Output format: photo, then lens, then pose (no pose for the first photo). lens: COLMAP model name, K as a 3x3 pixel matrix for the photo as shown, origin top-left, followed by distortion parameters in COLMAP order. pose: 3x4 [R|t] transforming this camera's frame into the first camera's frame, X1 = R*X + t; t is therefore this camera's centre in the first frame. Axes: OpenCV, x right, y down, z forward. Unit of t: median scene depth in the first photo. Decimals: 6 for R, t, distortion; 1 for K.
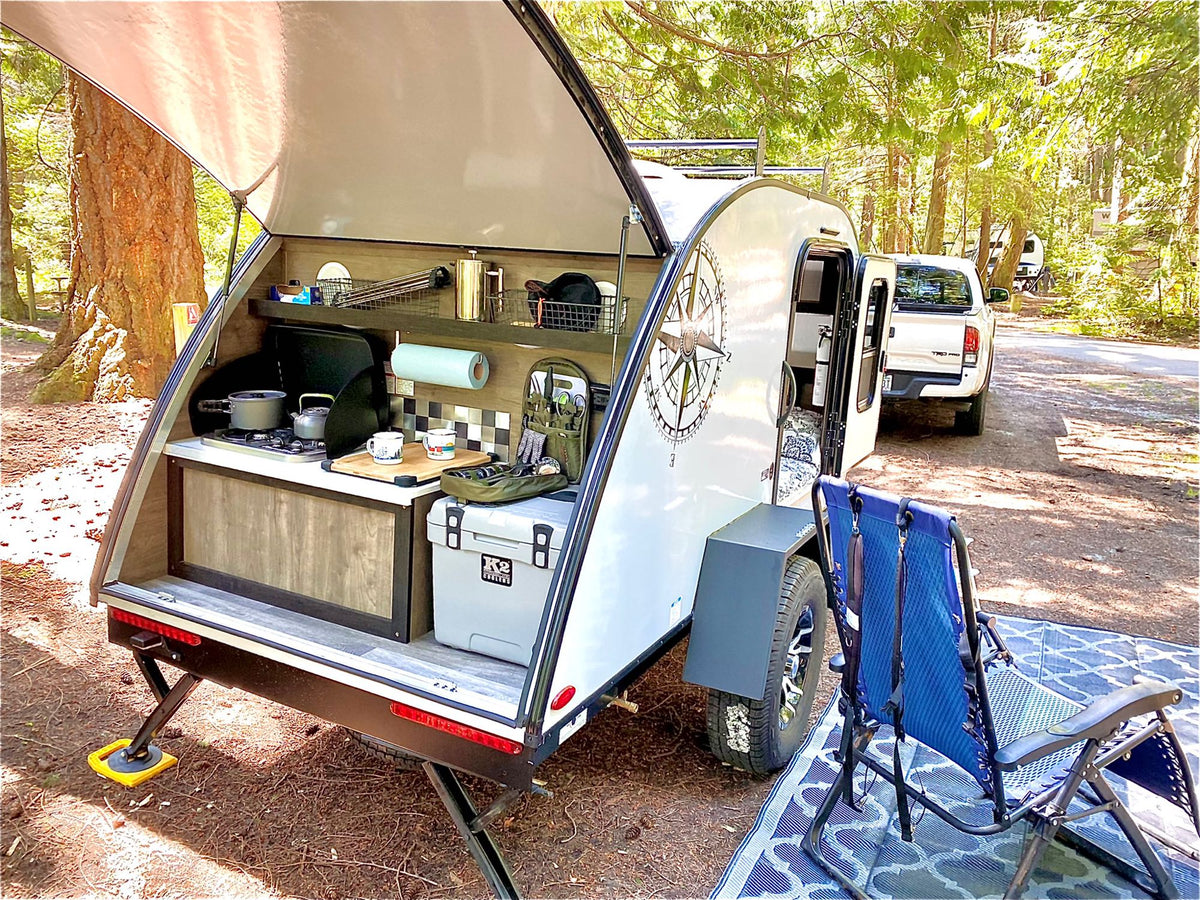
lens RADIAL K [[946.9, 0, 600.0], [0, 946.9, 450.0], [0, 0, 1]] dist [0.003480, -0.000278]
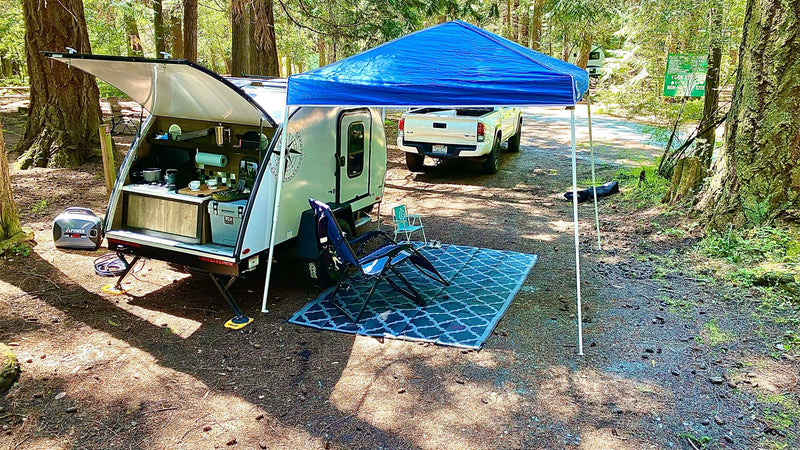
lens RADIAL K [[598.4, 0, 400.0], [0, 598.4, 225.0], [0, 0, 1]] dist [-0.010486, -0.002368]
pose [[0.995139, -0.030144, 0.093755, 0.263245], [0.023848, 0.997430, 0.067558, 0.009119], [-0.095551, -0.064994, 0.993301, -1.054862]]
